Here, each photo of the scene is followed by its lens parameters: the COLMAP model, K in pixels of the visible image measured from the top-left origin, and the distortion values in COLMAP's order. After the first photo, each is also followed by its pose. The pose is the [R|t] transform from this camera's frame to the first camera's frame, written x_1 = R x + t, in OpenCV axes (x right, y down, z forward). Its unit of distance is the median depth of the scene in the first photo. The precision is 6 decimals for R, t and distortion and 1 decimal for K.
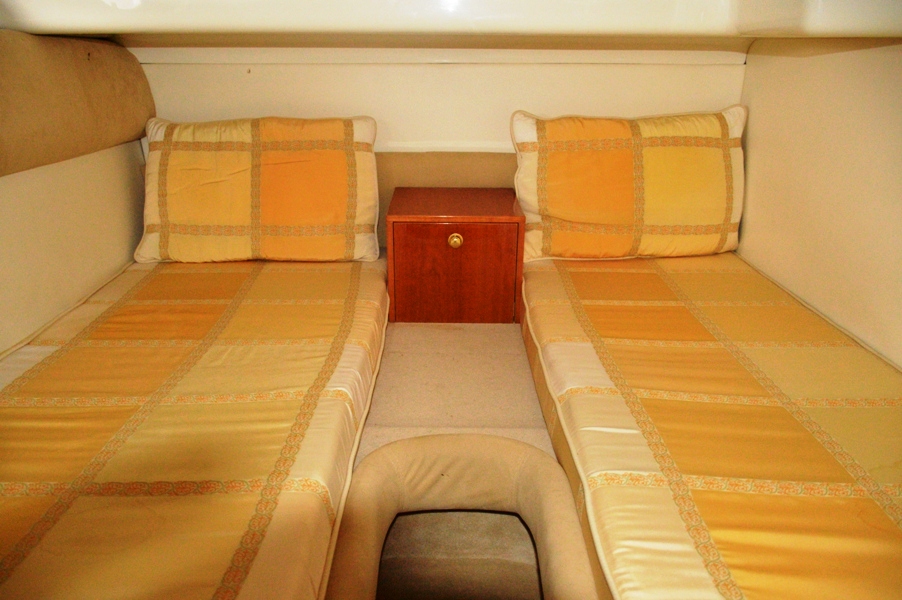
lens RADIAL K [[706.1, 0, 446.8], [0, 706.1, 303.4], [0, 0, 1]] dist [-0.003821, -0.016571]
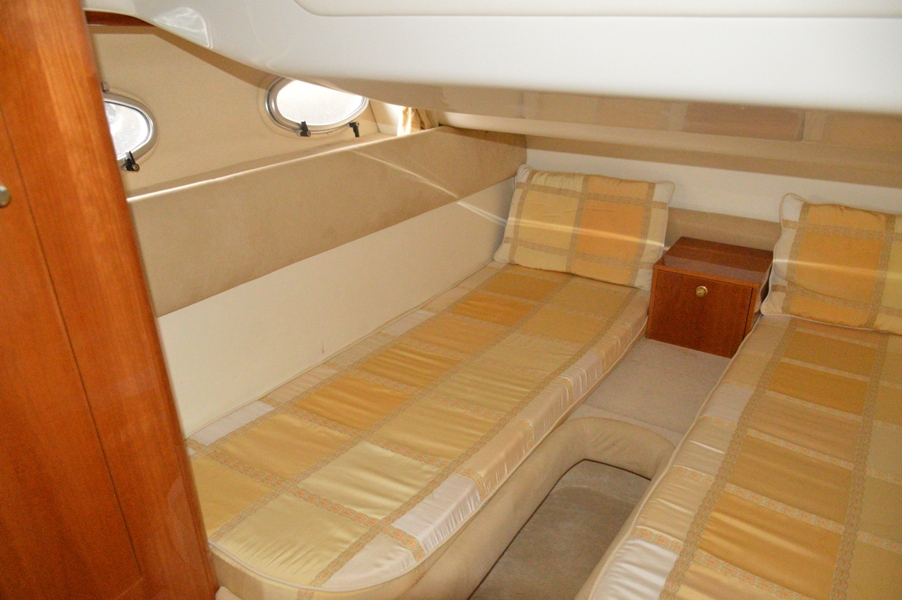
lens RADIAL K [[706.1, 0, 453.6], [0, 706.1, 301.3], [0, 0, 1]] dist [-0.003821, -0.016571]
pose [[0.850661, 0.203410, -0.484768, 0.241259], [-0.177457, 0.979093, 0.099433, -0.108240], [0.494859, 0.001442, 0.868972, -0.366262]]
